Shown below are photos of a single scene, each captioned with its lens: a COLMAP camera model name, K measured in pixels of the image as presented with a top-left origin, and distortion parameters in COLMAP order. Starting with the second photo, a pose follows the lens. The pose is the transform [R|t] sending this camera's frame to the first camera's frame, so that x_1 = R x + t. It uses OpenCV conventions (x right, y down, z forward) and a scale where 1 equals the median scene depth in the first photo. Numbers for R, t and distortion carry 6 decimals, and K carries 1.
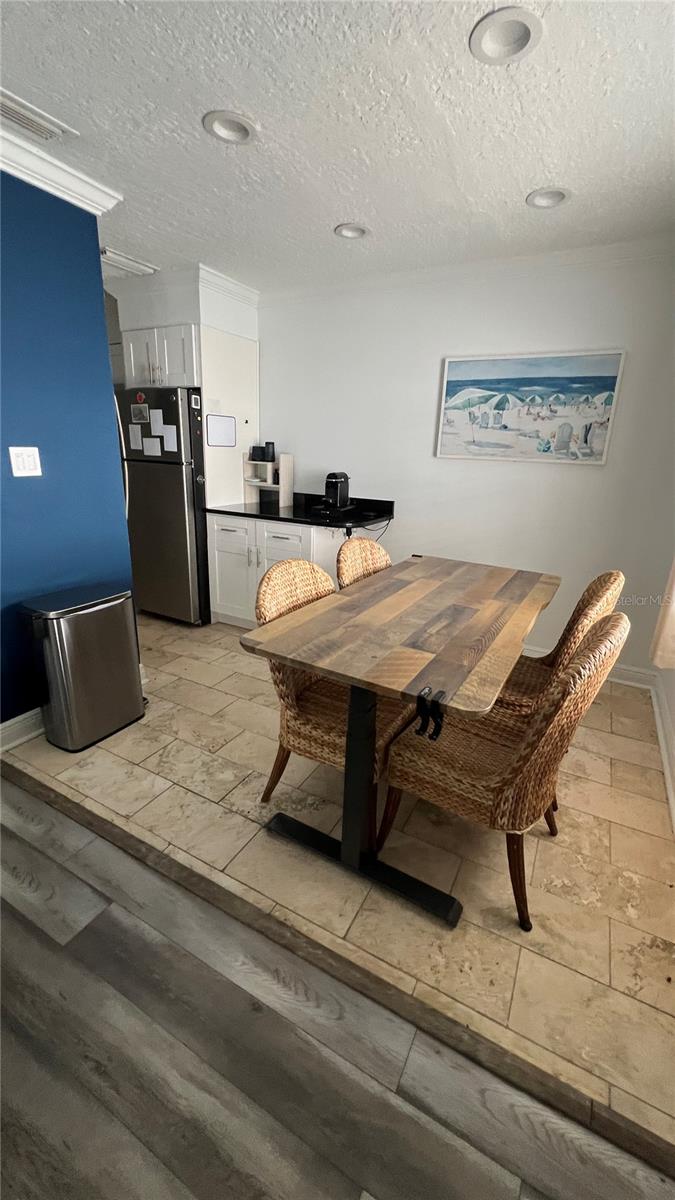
lens RADIAL K [[477.8, 0, 337.5], [0, 477.8, 600.0], [0, 0, 1]] dist [0.000238, -0.000013]
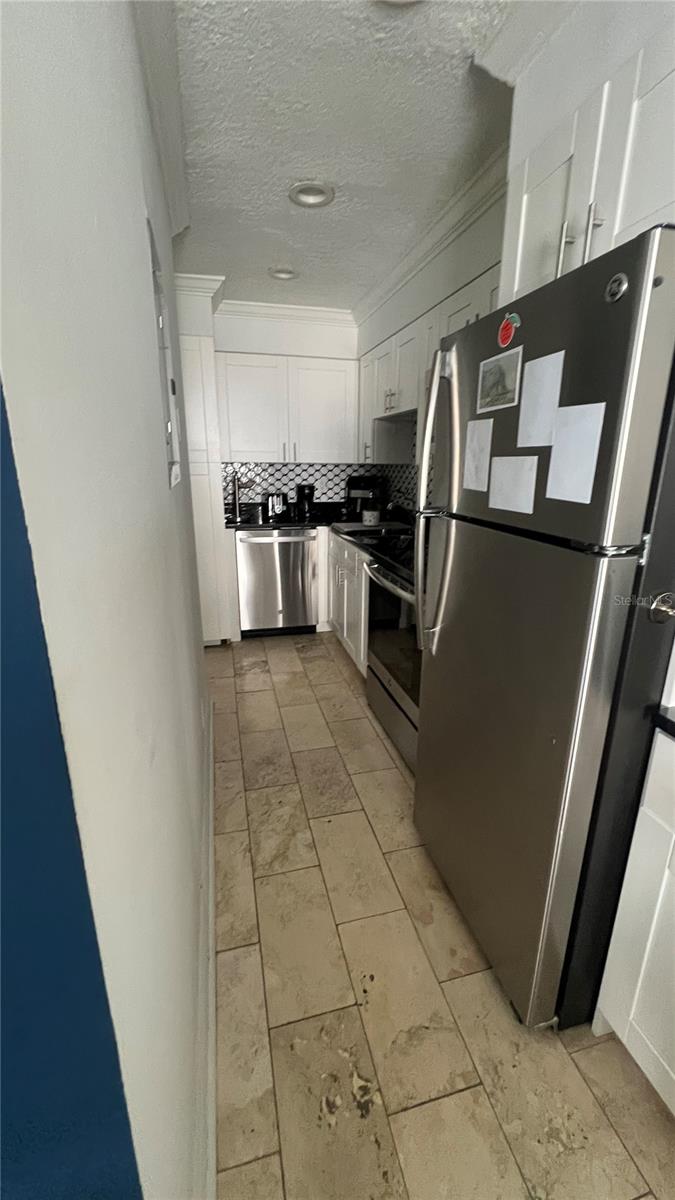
lens RADIAL K [[477.8, 0, 337.5], [0, 477.8, 600.0], [0, 0, 1]] dist [0.000238, -0.000013]
pose [[0.675469, 0.172733, -0.716872, -0.233147], [-0.207352, 0.977443, 0.040143, -0.241572], [0.707635, 0.121529, 0.696048, 0.729285]]
